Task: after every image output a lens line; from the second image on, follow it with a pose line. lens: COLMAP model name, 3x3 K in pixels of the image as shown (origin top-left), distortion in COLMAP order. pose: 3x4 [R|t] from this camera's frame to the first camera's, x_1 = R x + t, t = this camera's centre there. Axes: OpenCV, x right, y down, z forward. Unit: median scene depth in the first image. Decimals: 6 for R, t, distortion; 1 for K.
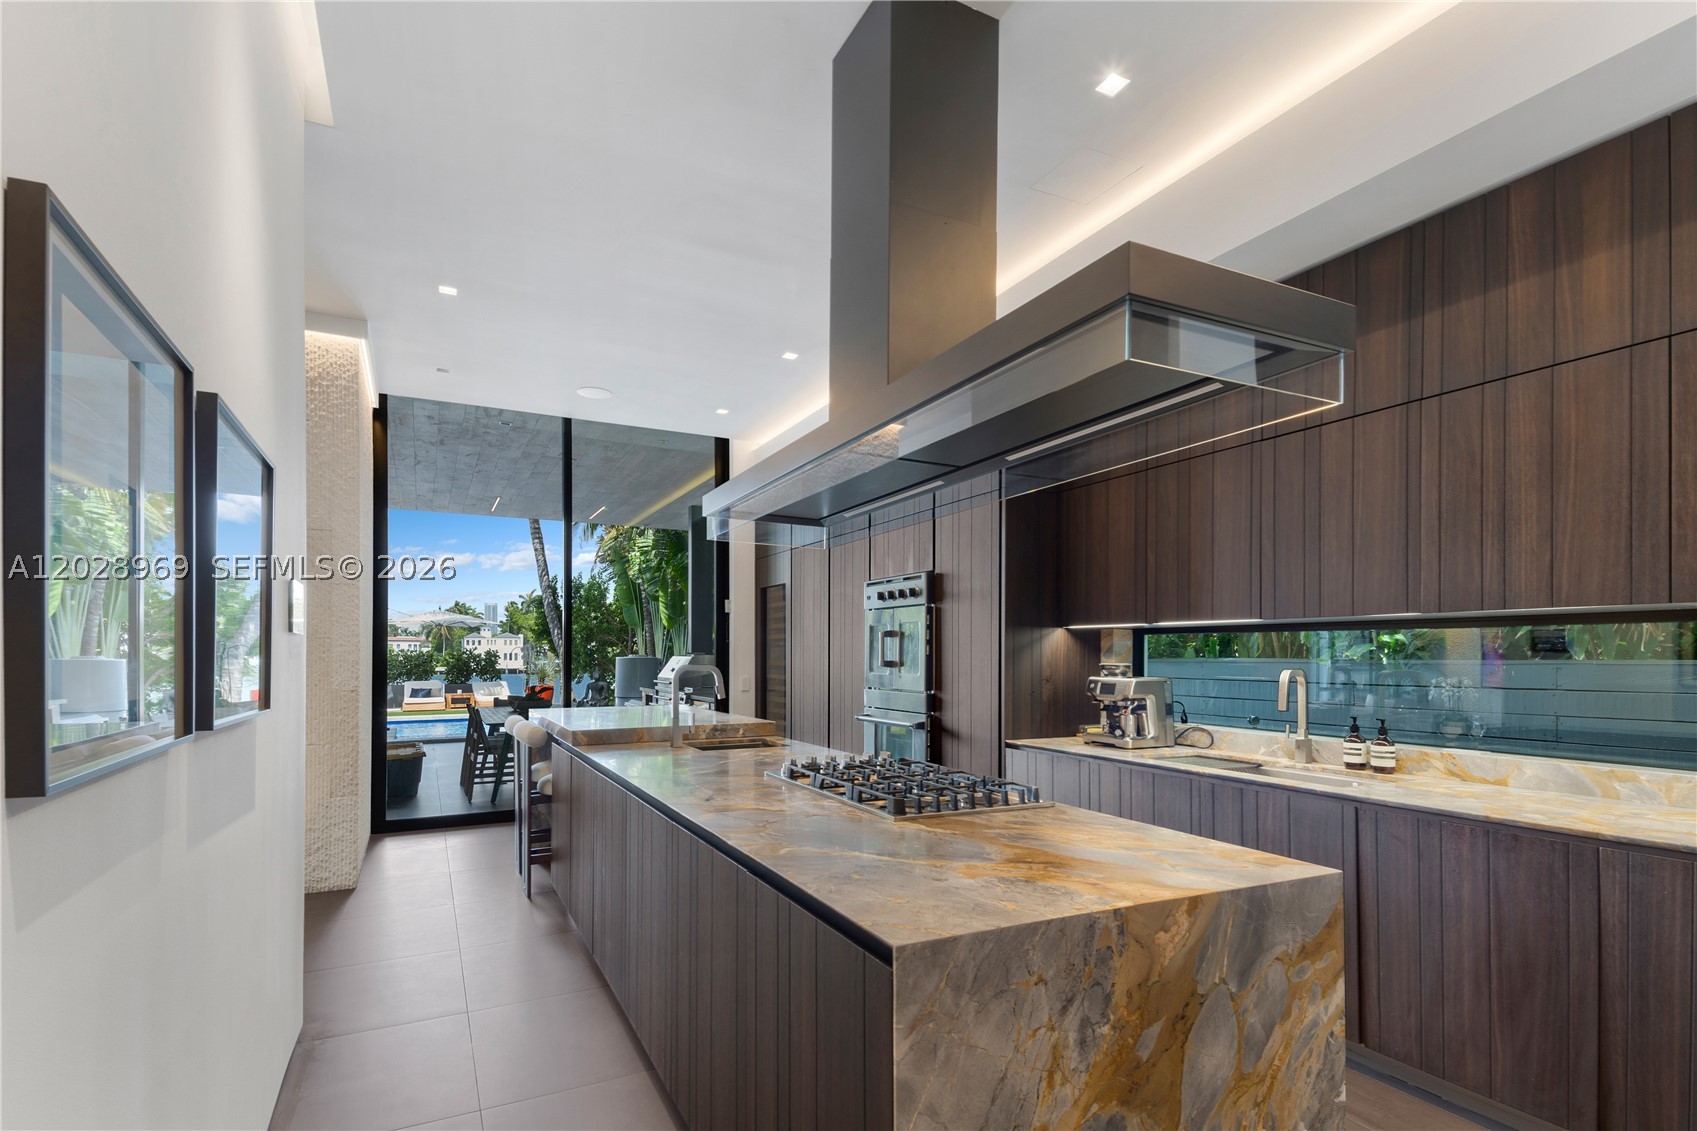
lens RADIAL K [[836.7, 0, 845.8], [0, 836.7, 645.9], [0, 0, 1]] dist [0.025884, -0.006074]
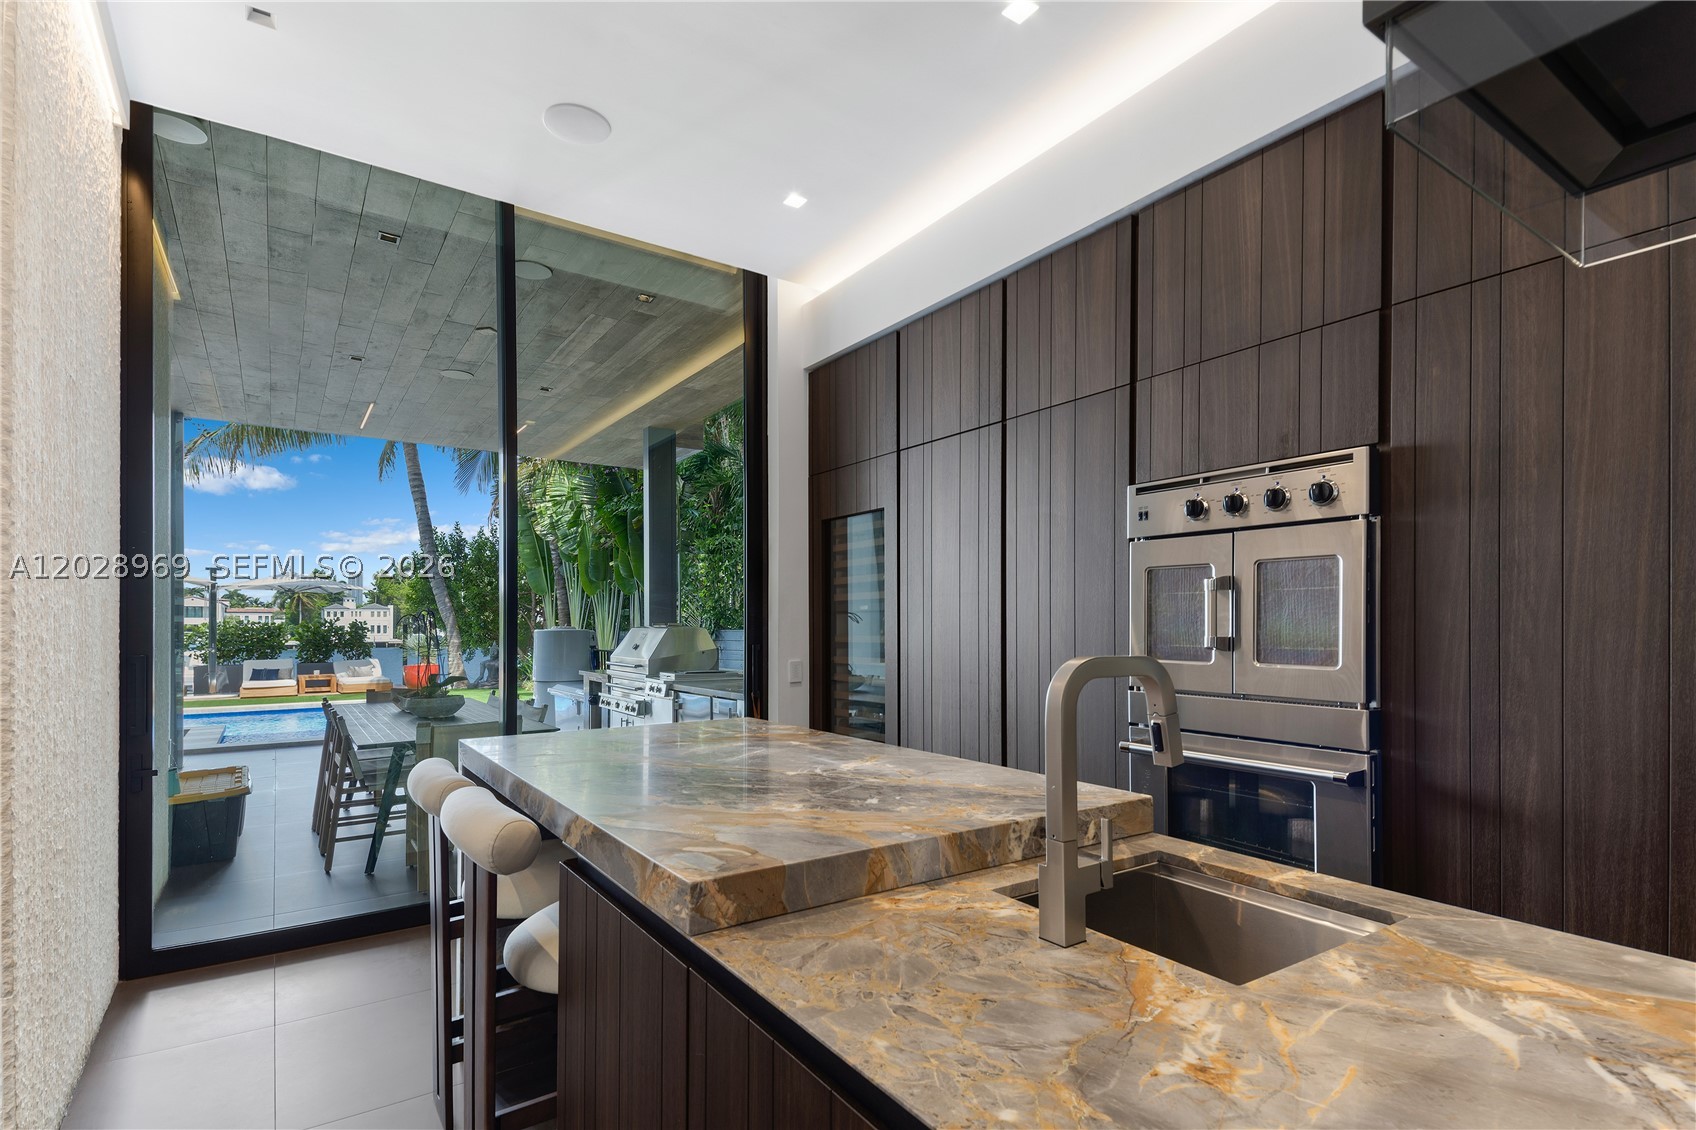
lens RADIAL K [[836.2, 0, 838.2], [0, 836.2, 624.5], [0, 0, 1]] dist [0.025884, -0.006074]
pose [[0.992701, -0.000342, 0.120604, -0.076358], [-0.000561, 0.999972, 0.007458, 0.002202], [-0.120603, -0.007471, 0.992673, 0.173099]]
